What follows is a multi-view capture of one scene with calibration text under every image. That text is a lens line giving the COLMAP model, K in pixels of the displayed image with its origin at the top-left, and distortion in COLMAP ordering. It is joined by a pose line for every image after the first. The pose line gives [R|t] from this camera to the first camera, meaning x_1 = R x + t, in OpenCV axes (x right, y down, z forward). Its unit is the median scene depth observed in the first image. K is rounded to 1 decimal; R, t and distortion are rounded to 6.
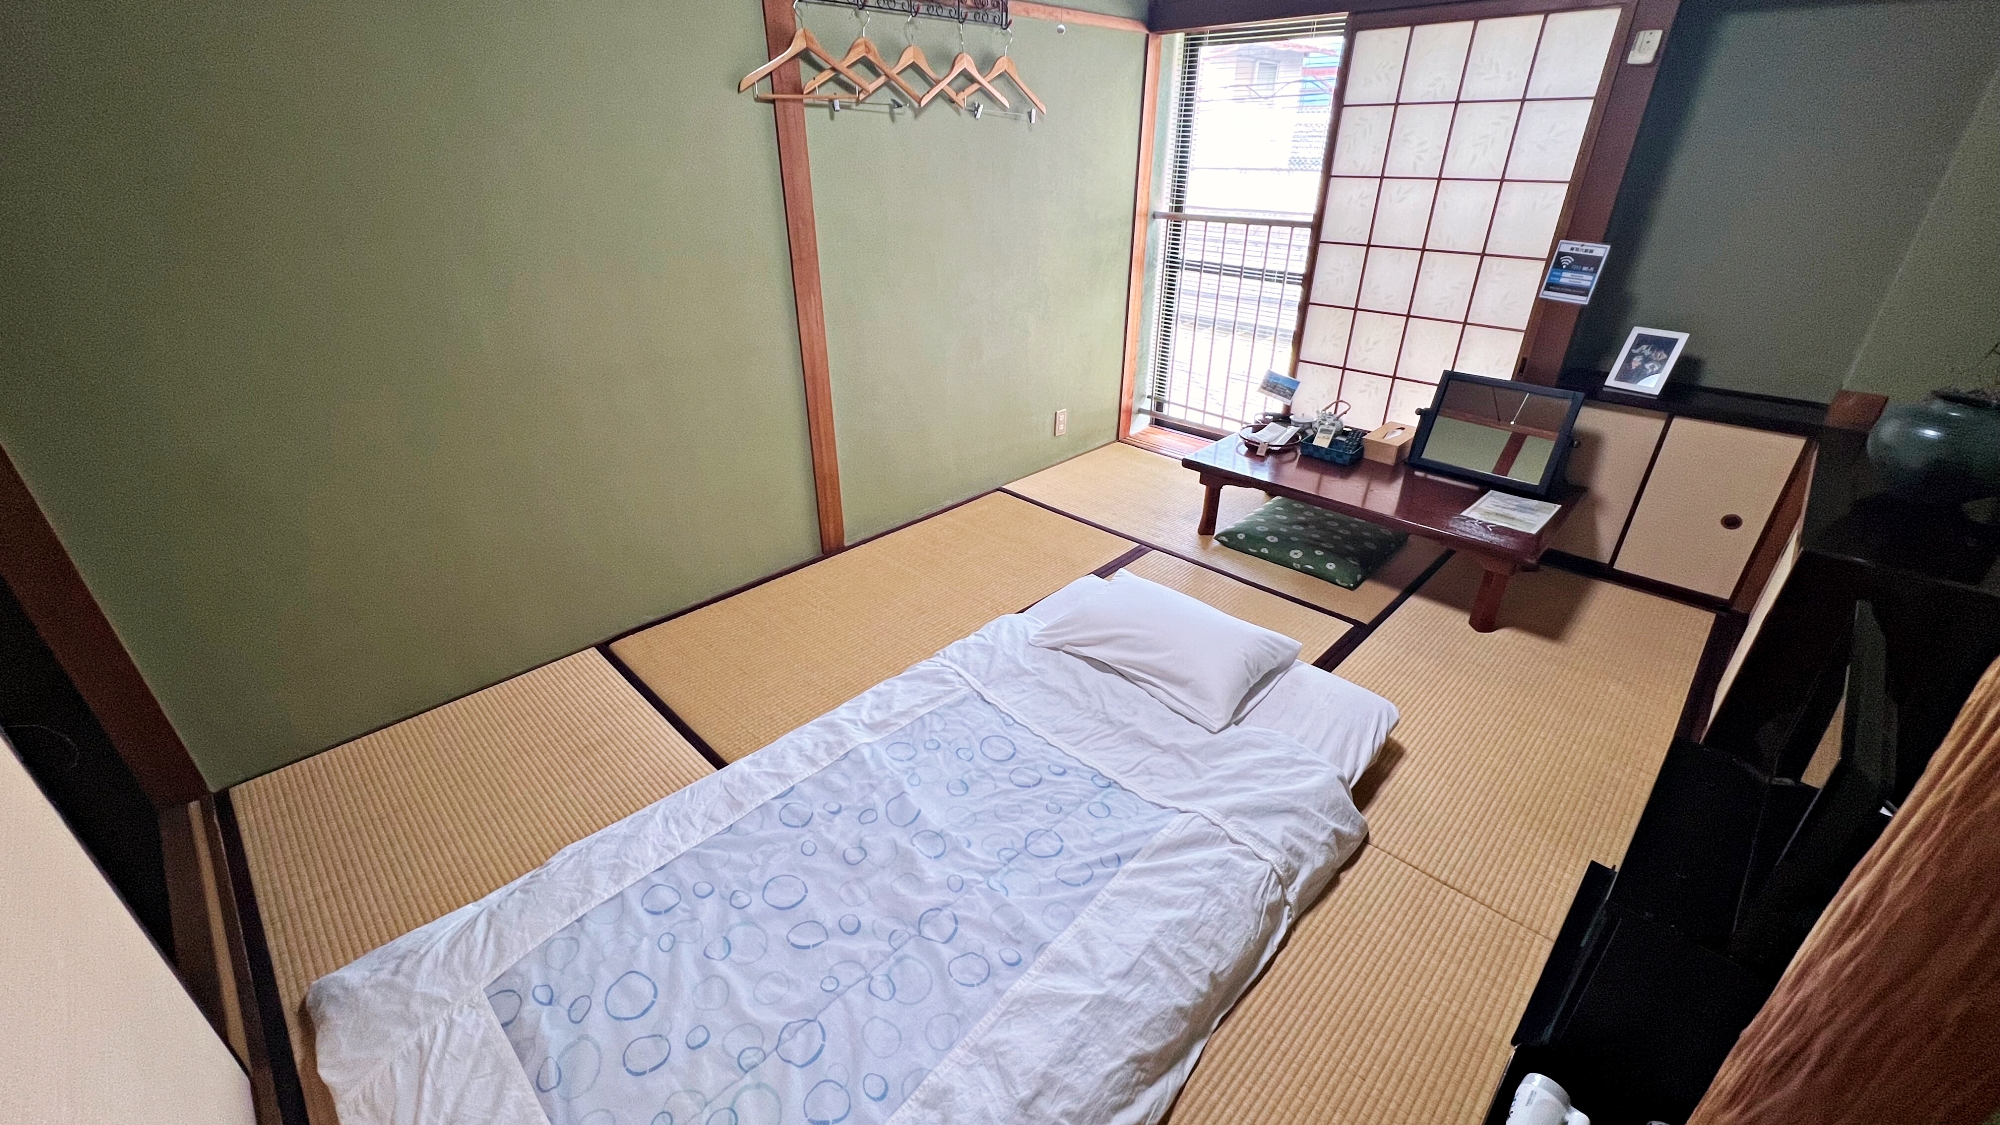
lens RADIAL K [[799.8, 0, 1002.2], [0, 799.8, 561.1], [0, 0, 1]] dist [-0.004015, 0.001100]
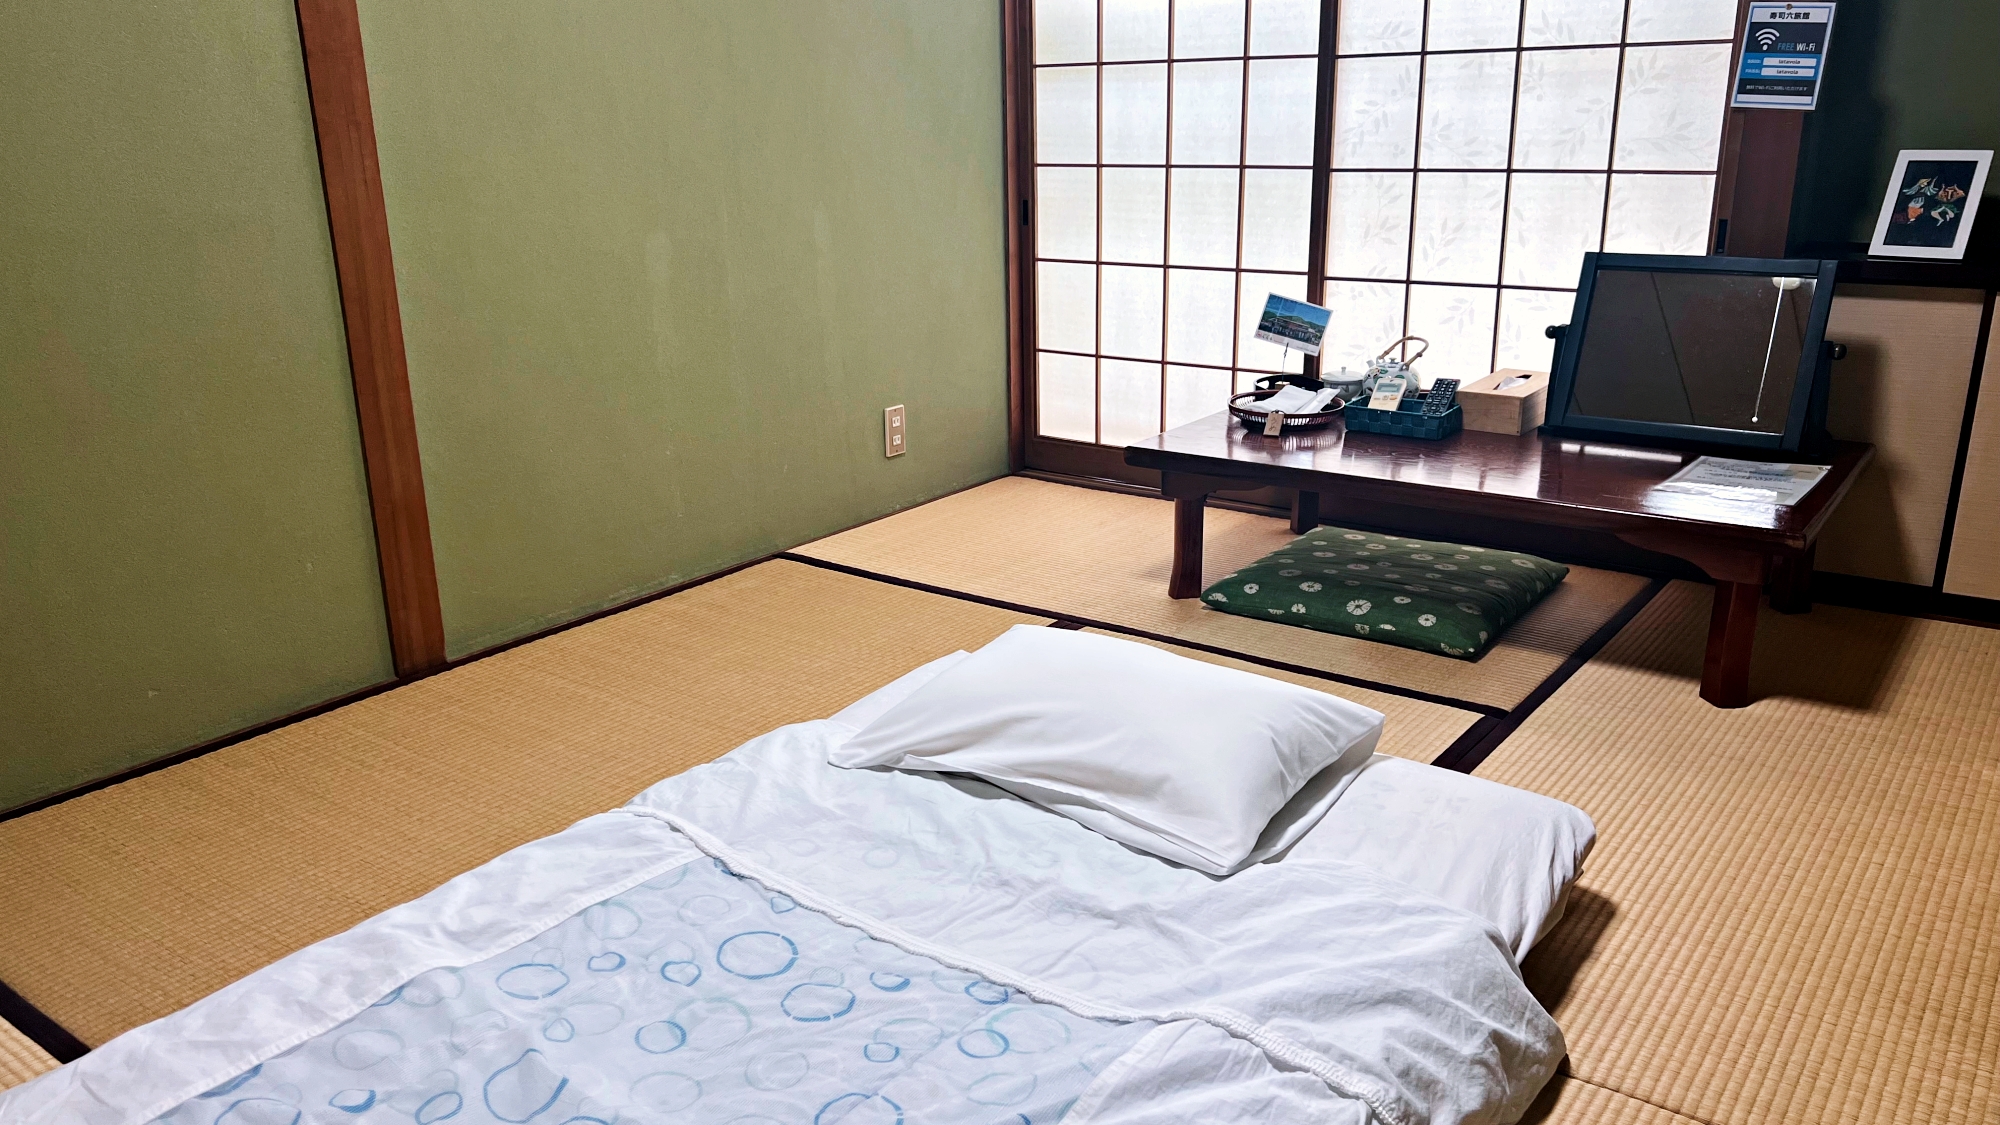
lens RADIAL K [[1512.4, 0, 1000.6], [0, 1512.4, 567.5], [0, 0, 1]] dist [0.049112, -0.052775]
pose [[0.990745, -0.062539, 0.120467, 0.027799], [0.081275, 0.984168, -0.157506, 0.112347], [-0.108709, 0.165839, 0.980143, 0.077119]]
